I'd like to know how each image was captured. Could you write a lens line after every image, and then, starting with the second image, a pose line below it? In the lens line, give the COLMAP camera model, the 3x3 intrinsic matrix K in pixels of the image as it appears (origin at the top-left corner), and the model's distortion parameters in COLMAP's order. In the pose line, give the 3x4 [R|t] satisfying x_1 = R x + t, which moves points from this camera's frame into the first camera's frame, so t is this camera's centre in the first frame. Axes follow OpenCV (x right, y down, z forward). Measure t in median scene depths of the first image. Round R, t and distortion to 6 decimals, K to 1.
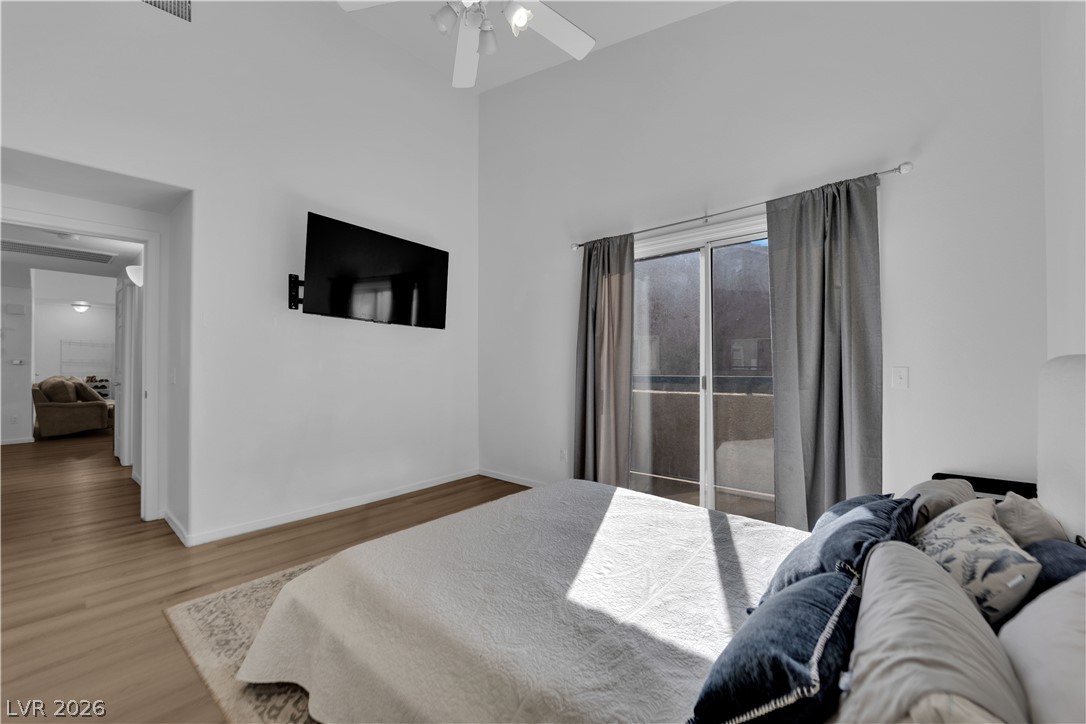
lens RADIAL K [[437.7, 0, 543.0], [0, 437.7, 362.0], [0, 0, 1]] dist [-0.017678, 0.000242]
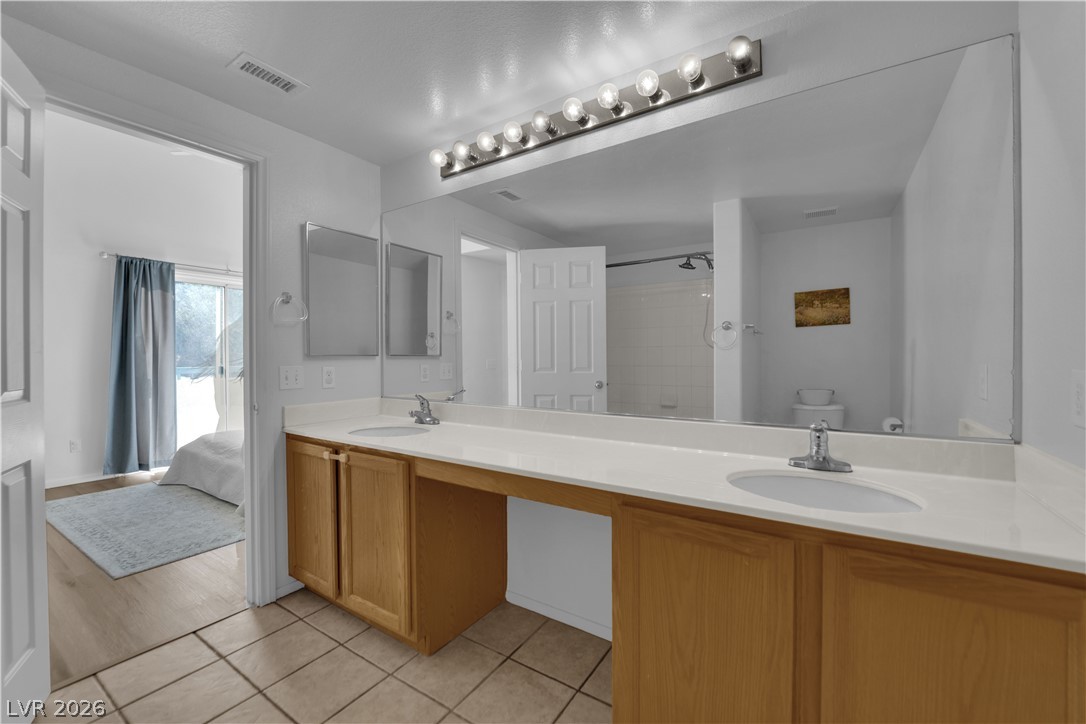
lens RADIAL K [[437.7, 0, 543.0], [0, 437.7, 362.0], [0, 0, 1]] dist [-0.017678, 0.000242]
pose [[-0.128327, -0.011667, 0.991663, -1.406488], [-0.004198, 0.999928, 0.011221, -0.004979], [-0.991723, -0.002723, -0.128367, 0.023482]]
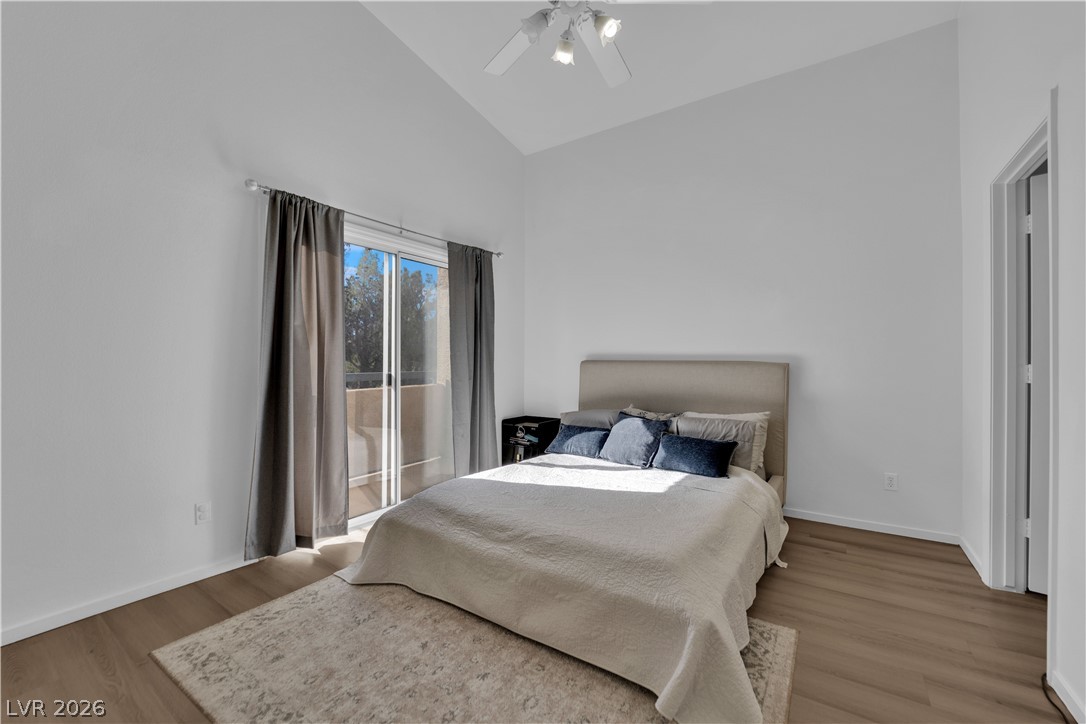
lens RADIAL K [[434.0, 0, 545.2], [0, 434.0, 363.6], [0, 0, 1]] dist [-0.012335, -0.000418]
pose [[-0.115853, -0.003676, 0.993260, -0.751860], [-0.008082, 0.999964, 0.002758, 0.001746], [-0.993233, -0.007709, -0.115879, 0.759008]]
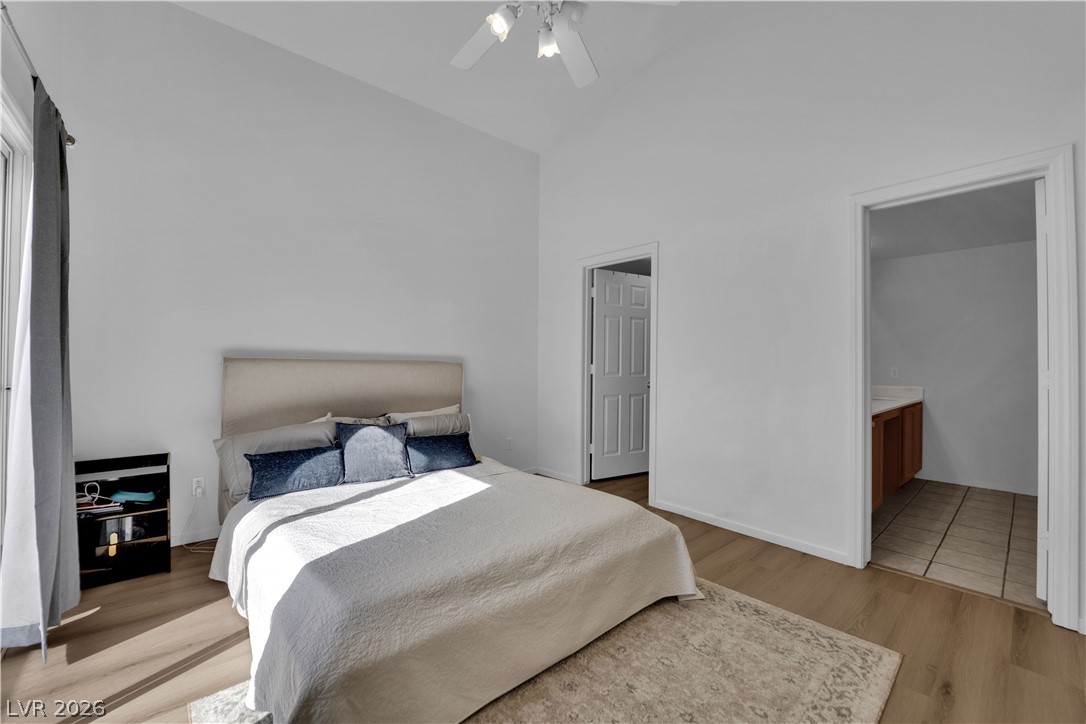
lens RADIAL K [[434.0, 0, 545.2], [0, 434.0, 363.6], [0, 0, 1]] dist [-0.012335, -0.000418]
pose [[-0.989355, -0.008417, 0.145281, -0.199542], [-0.009199, 0.999947, -0.004714, 0.005454], [-0.145234, -0.006001, -0.989379, 1.283702]]
